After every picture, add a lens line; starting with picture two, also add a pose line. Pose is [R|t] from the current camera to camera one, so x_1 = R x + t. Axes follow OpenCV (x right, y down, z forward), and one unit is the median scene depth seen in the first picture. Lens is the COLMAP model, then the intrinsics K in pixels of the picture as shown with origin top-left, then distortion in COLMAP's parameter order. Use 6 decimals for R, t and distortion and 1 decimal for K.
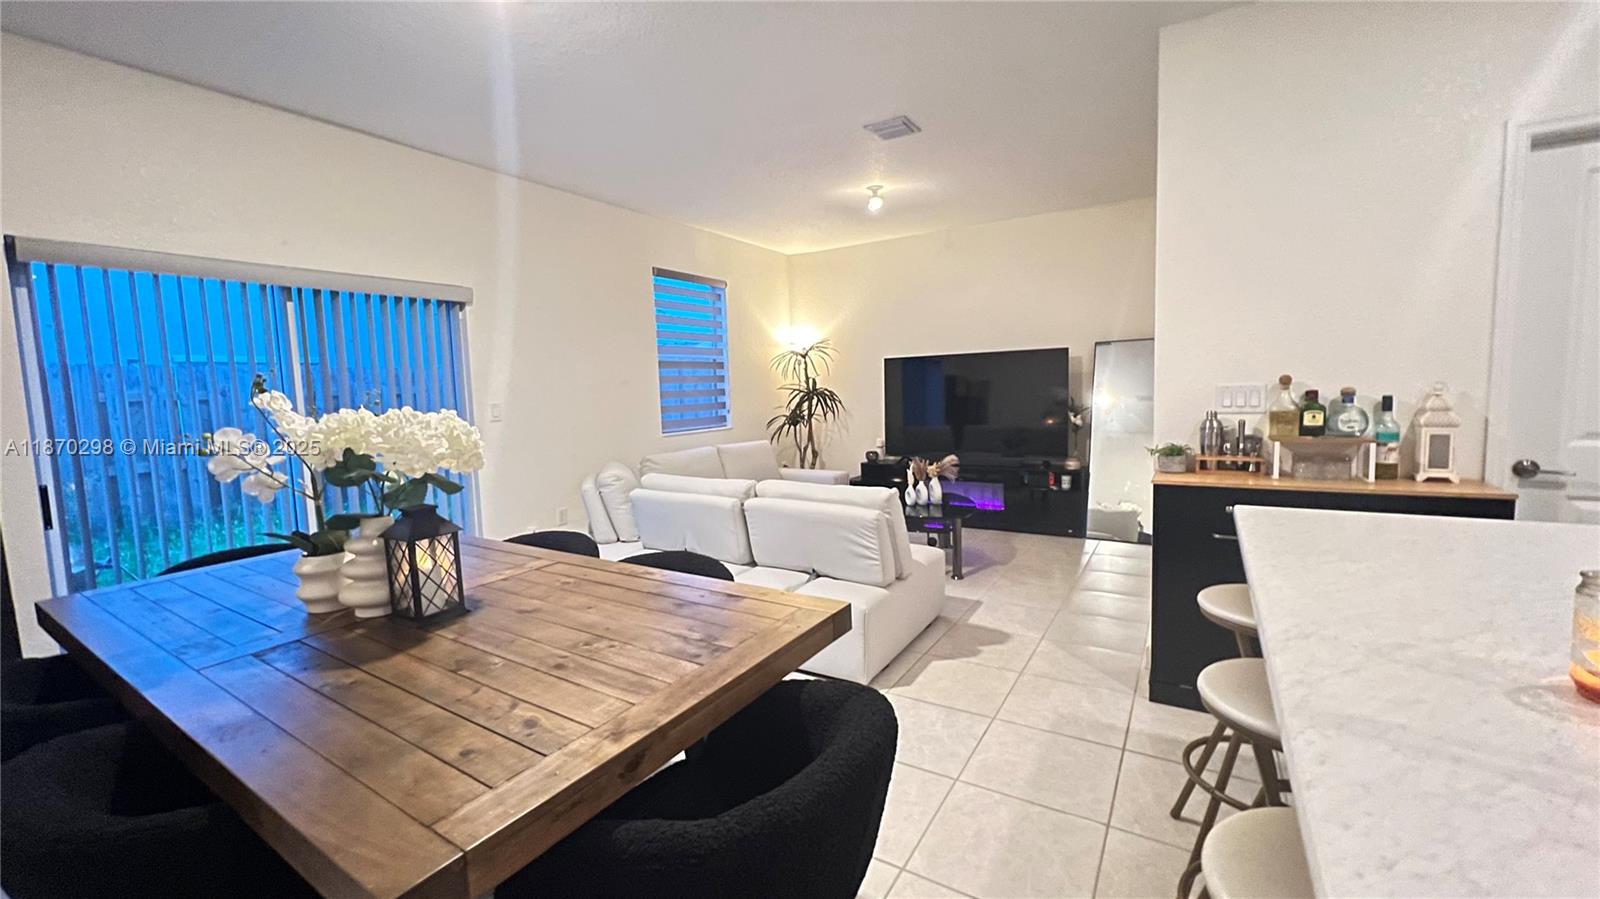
lens RADIAL K [[638.3, 0, 798.1], [0, 638.3, 443.7], [0, 0, 1]] dist [-0.005286, 0.001488]
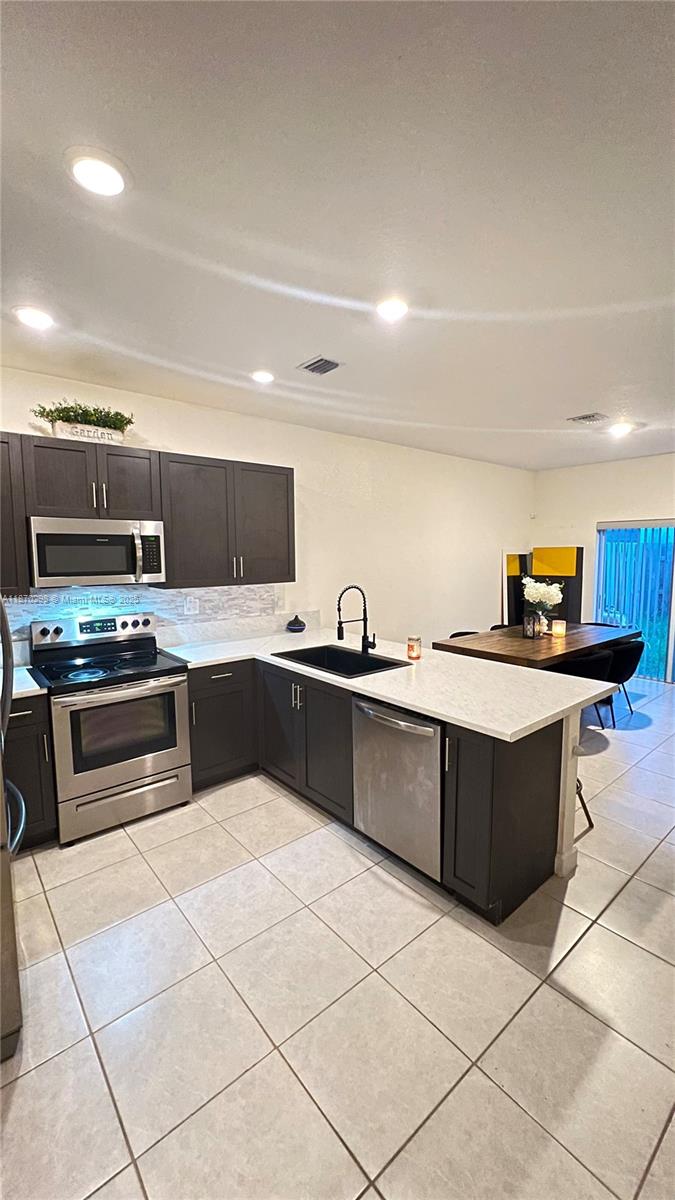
lens RADIAL K [[478.7, 0, 343.4], [0, 478.7, 597.8], [0, 0, 1]] dist [-0.005286, 0.001488]
pose [[-0.310758, 0.131757, -0.941313, 1.233602], [-0.066843, 0.984864, 0.159920, -0.178117], [0.948136, 0.112617, -0.297247, 0.359980]]
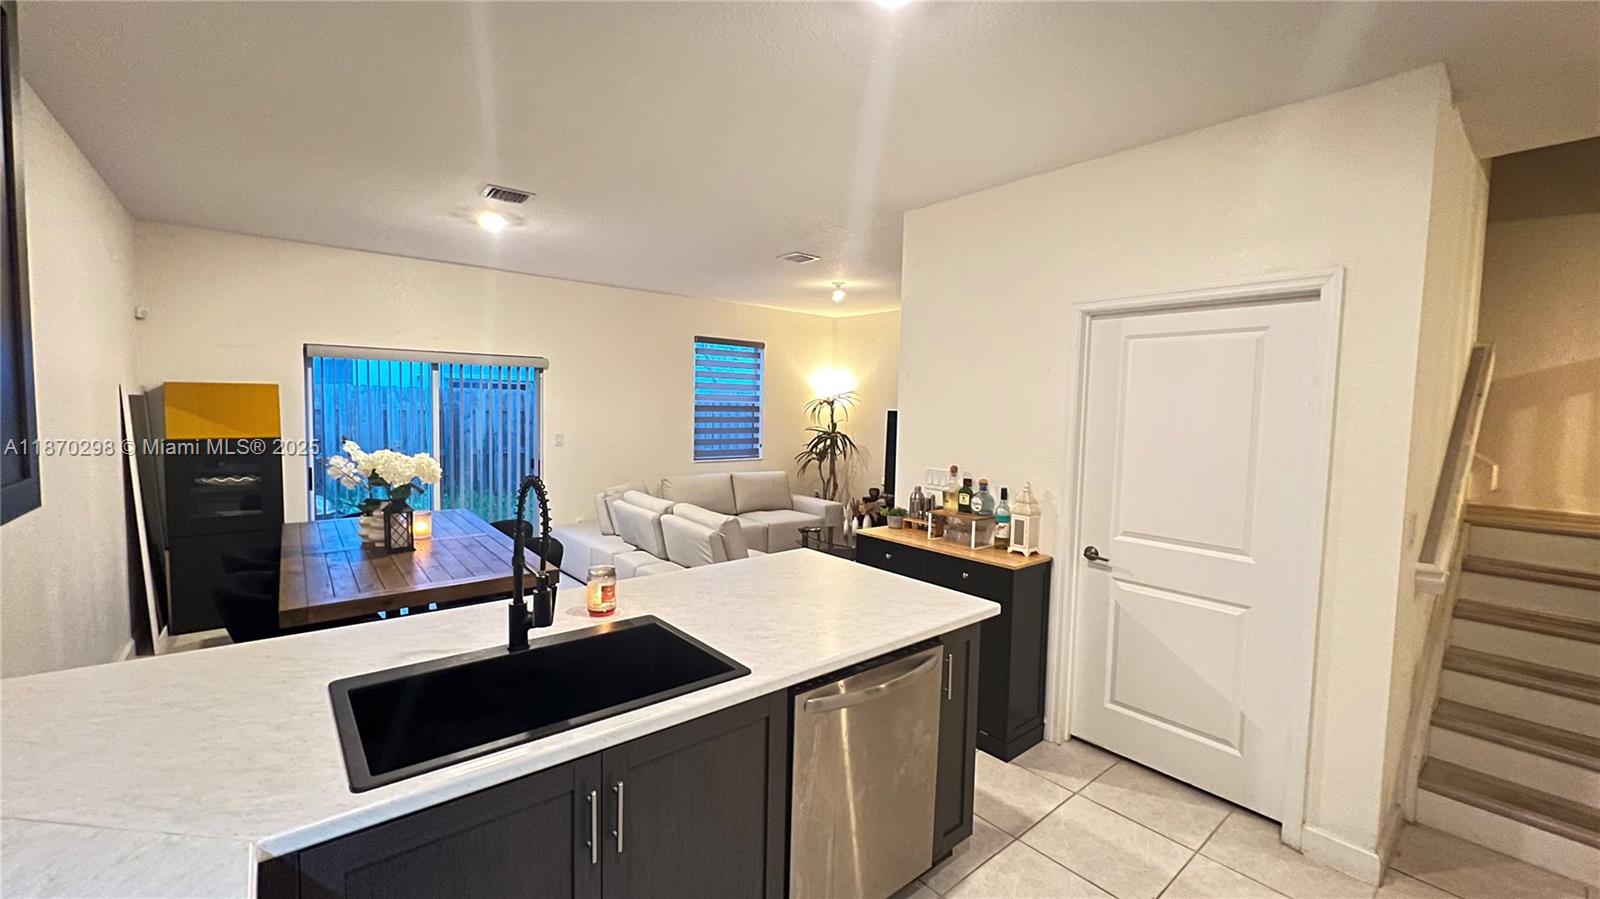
lens RADIAL K [[638.3, 0, 797.7], [0, 638.3, 445.2], [0, 0, 1]] dist [-0.005286, 0.001488]
pose [[0.947494, 0.074723, -0.310922, 0.651540], [-0.082268, 0.996547, -0.011203, -0.081591], [0.309011, 0.036193, 0.950370, -0.313001]]
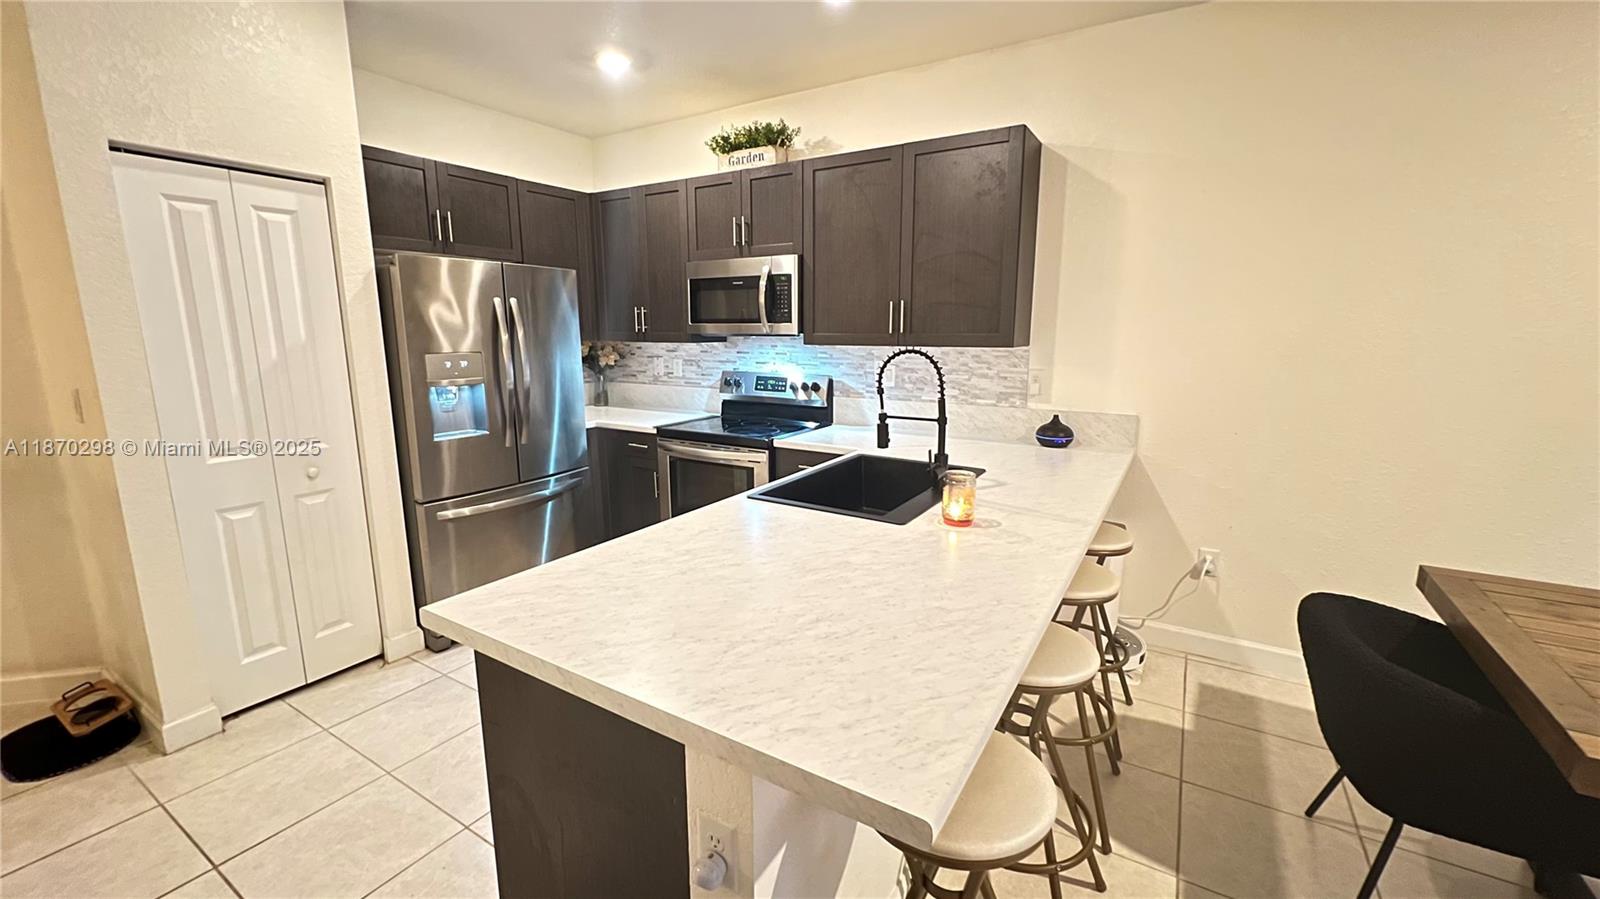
lens RADIAL K [[638.3, 0, 800.1], [0, 638.3, 444.5], [0, 0, 1]] dist [-0.005286, 0.001488]
pose [[-0.999232, 0.038145, 0.008962, 0.421678], [0.039154, 0.963077, 0.266364, -0.131726], [0.001530, 0.266511, -0.963831, 0.743811]]
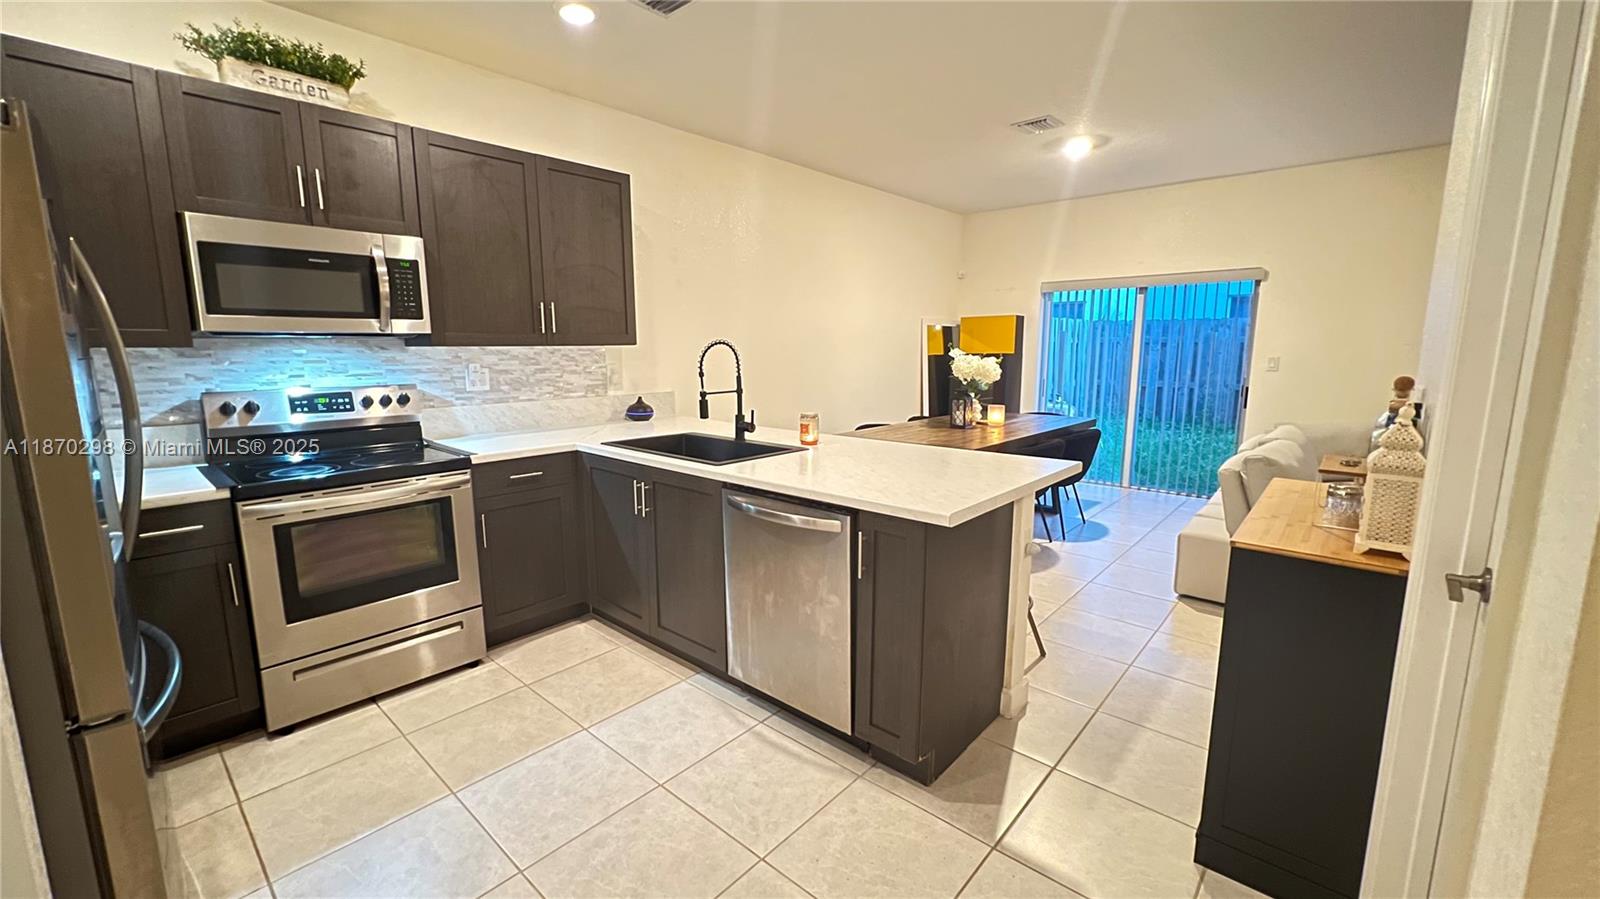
lens RADIAL K [[638.3, 0, 798.7], [0, 638.3, 444.4], [0, 0, 1]] dist [-0.005286, 0.001488]
pose [[-0.175077, 0.189595, -0.966127, 1.184560], [-0.078309, 0.975493, 0.205623, -0.099160], [0.981436, 0.111656, -0.155939, 0.350254]]
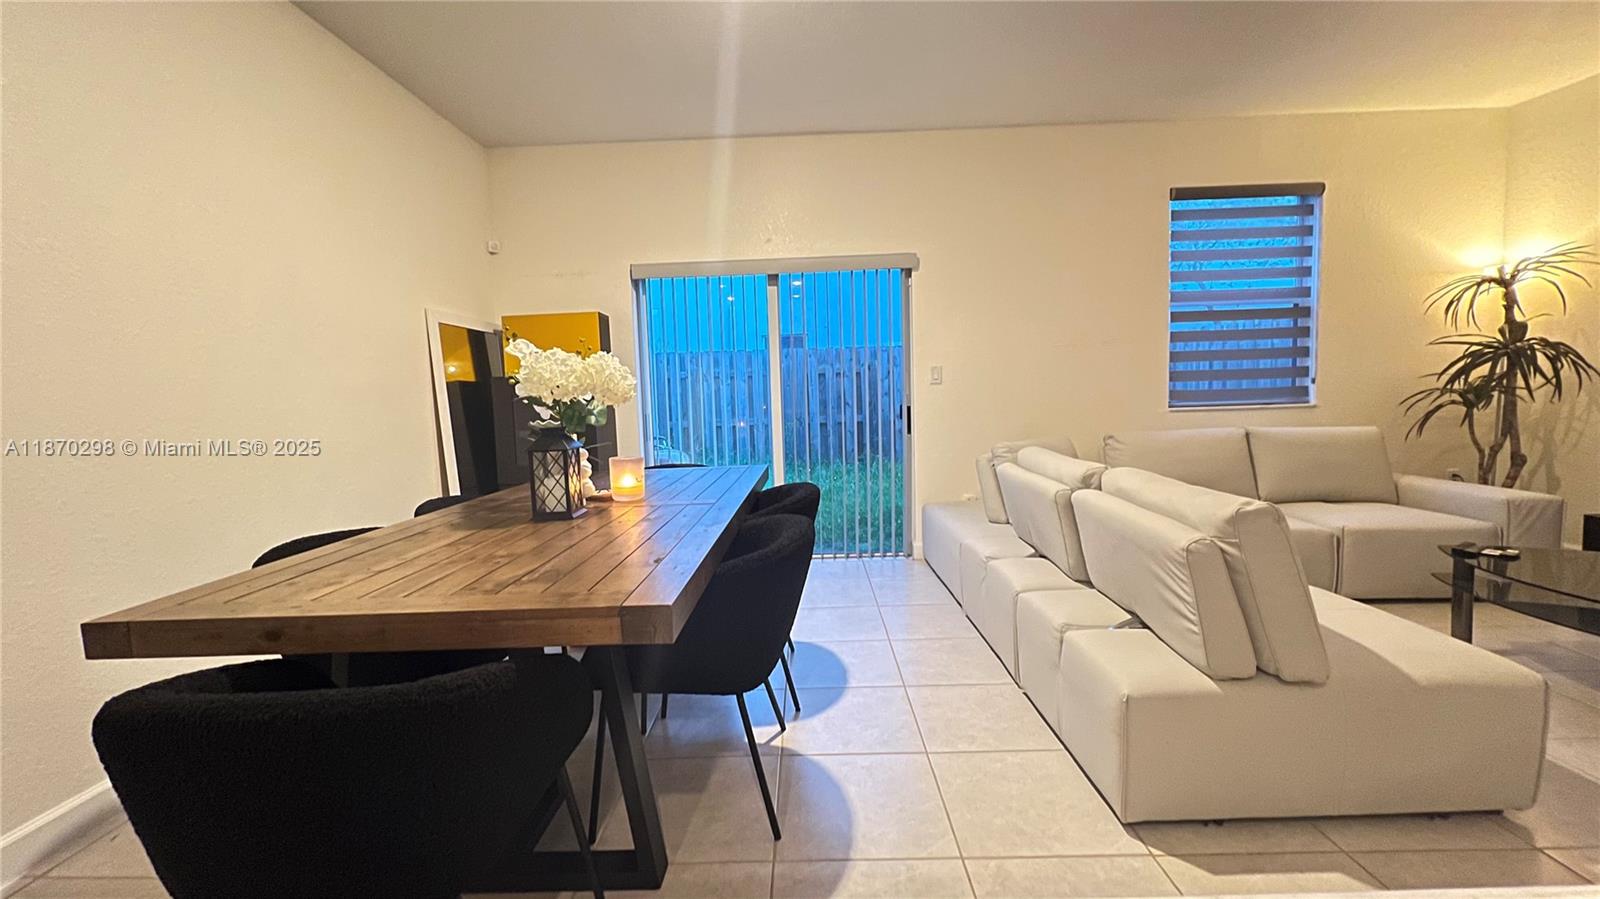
lens RADIAL K [[638.3, 0, 795.2], [0, 638.3, 444.5], [0, 0, 1]] dist [-0.005286, 0.001488]
pose [[0.513403, 0.086116, -0.853816, 0.349405], [-0.060101, 0.996117, 0.064330, 0.010553], [0.856041, 0.018288, 0.516585, 0.358709]]
